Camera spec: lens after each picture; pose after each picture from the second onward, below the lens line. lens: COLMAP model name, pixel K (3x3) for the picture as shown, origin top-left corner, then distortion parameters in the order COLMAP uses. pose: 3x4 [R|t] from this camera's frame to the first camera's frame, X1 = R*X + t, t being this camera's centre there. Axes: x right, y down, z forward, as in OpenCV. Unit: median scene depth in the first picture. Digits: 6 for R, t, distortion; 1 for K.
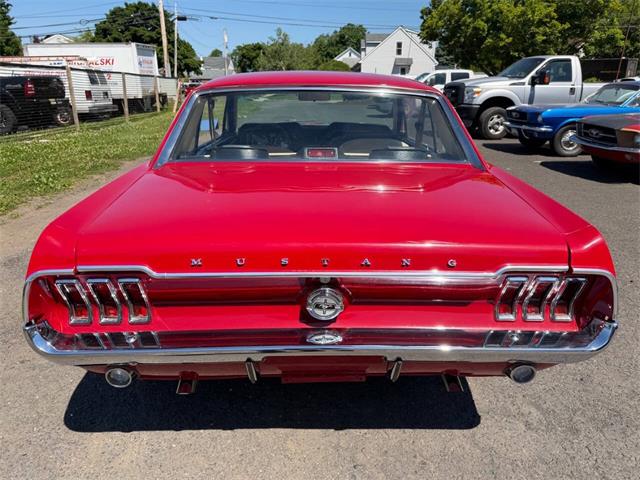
lens RADIAL K [[457.0, 0, 322.7], [0, 457.0, 239.0], [0, 0, 1]] dist [0.027174, -0.035016]
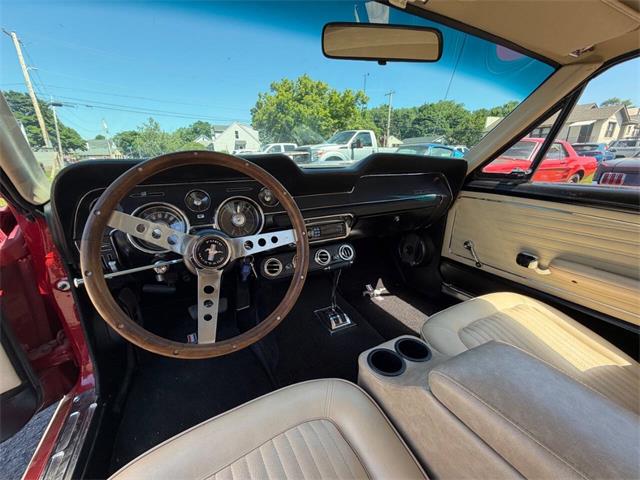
lens RADIAL K [[256.8, 0, 318.4], [0, 256.8, 241.9], [0, 0, 1]] dist [-0.000771, 0.000265]
pose [[0.898106, -0.148193, 0.414058, -0.018242], [0.152019, 0.988088, 0.023906, -0.029922], [-0.412669, 0.041474, 0.909936, 0.126659]]
